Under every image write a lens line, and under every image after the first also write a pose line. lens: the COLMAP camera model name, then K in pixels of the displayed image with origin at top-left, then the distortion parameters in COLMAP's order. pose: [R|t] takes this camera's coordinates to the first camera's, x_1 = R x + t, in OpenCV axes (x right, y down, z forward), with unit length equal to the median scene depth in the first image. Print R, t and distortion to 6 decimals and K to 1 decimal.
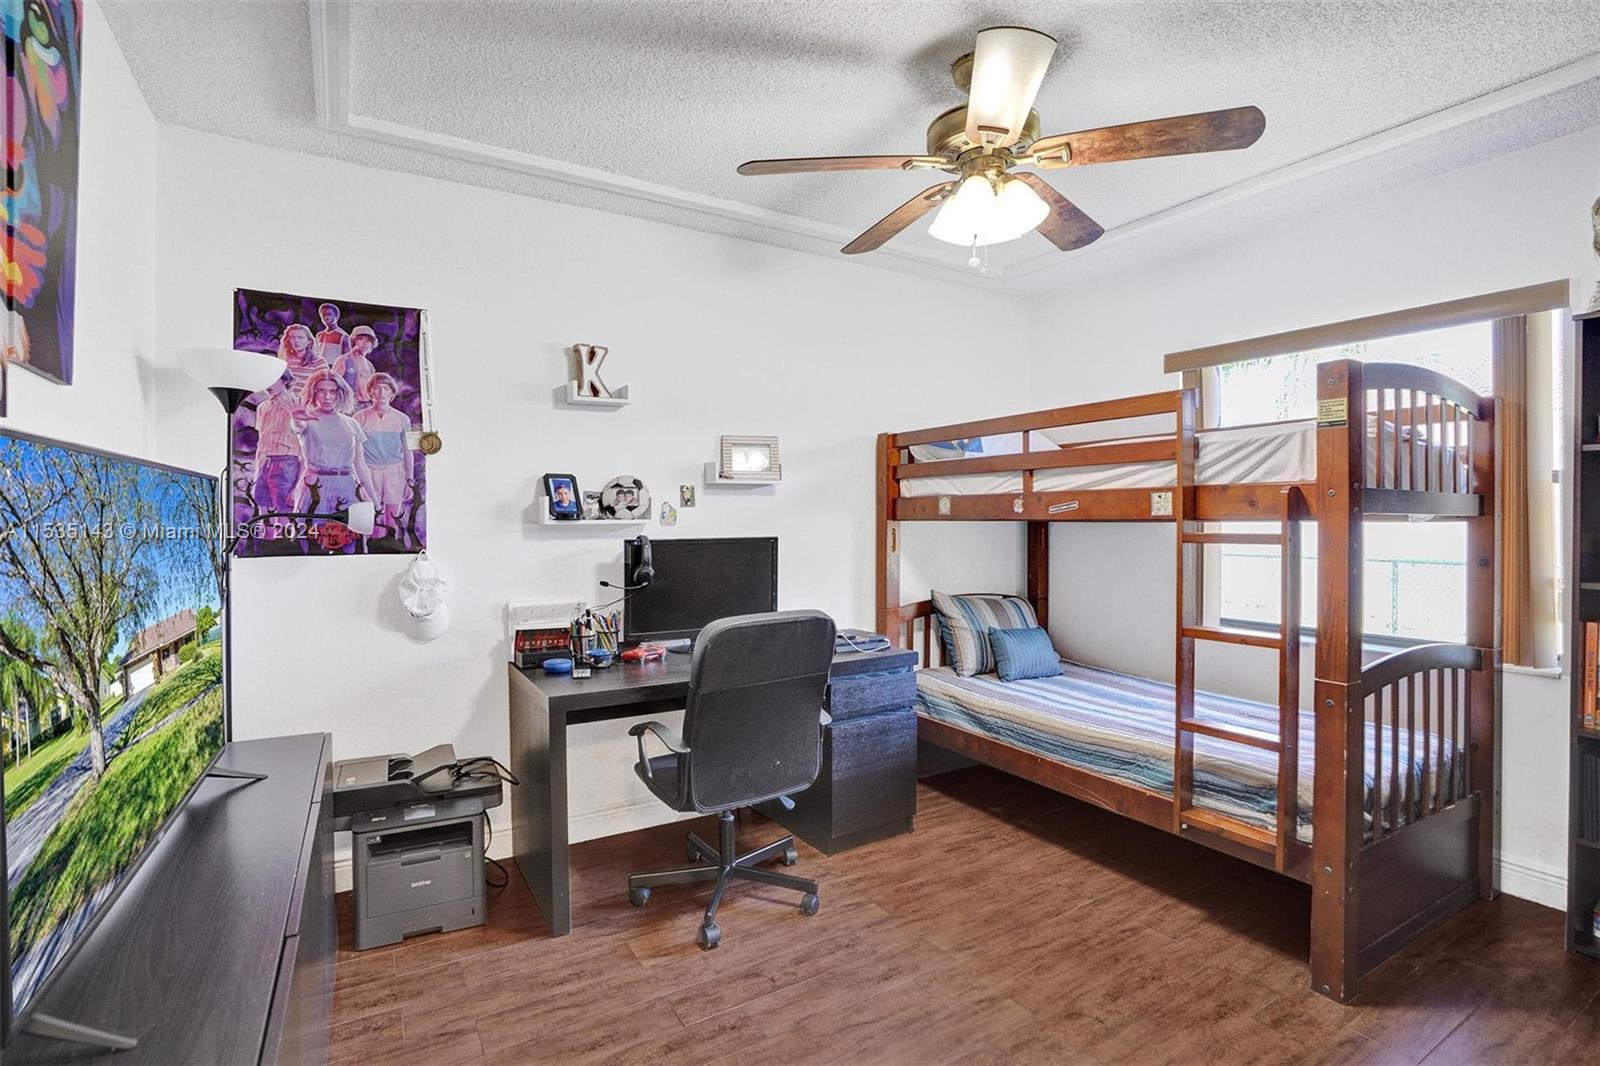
lens RADIAL K [[770.0, 0, 792.2], [0, 770.0, 530.8], [0, 0, 1]] dist [-0.057487, 0.021483]
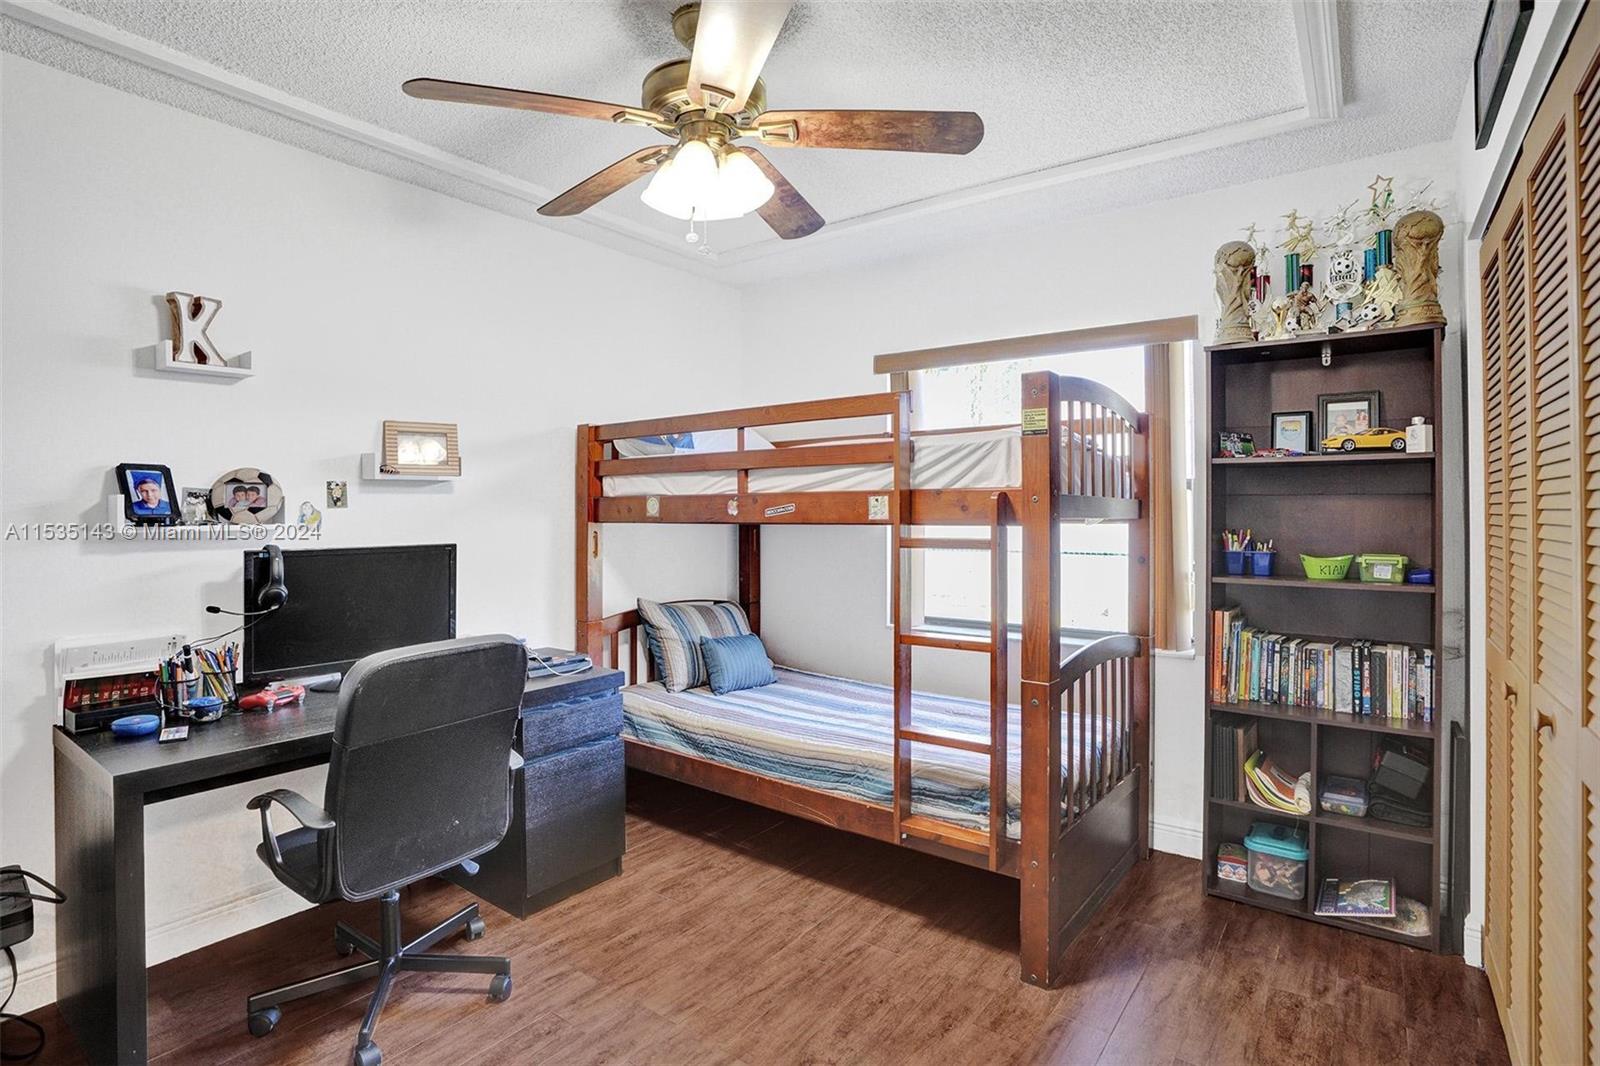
lens RADIAL K [[770.0, 0, 784.3], [0, 770.0, 500.0], [0, 0, 1]] dist [-0.057487, 0.021483]
pose [[0.928454, 0.002086, 0.371442, 0.006718], [0.007882, 0.999648, -0.025315, -0.022320], [-0.371364, 0.026432, 0.928111, 0.134191]]
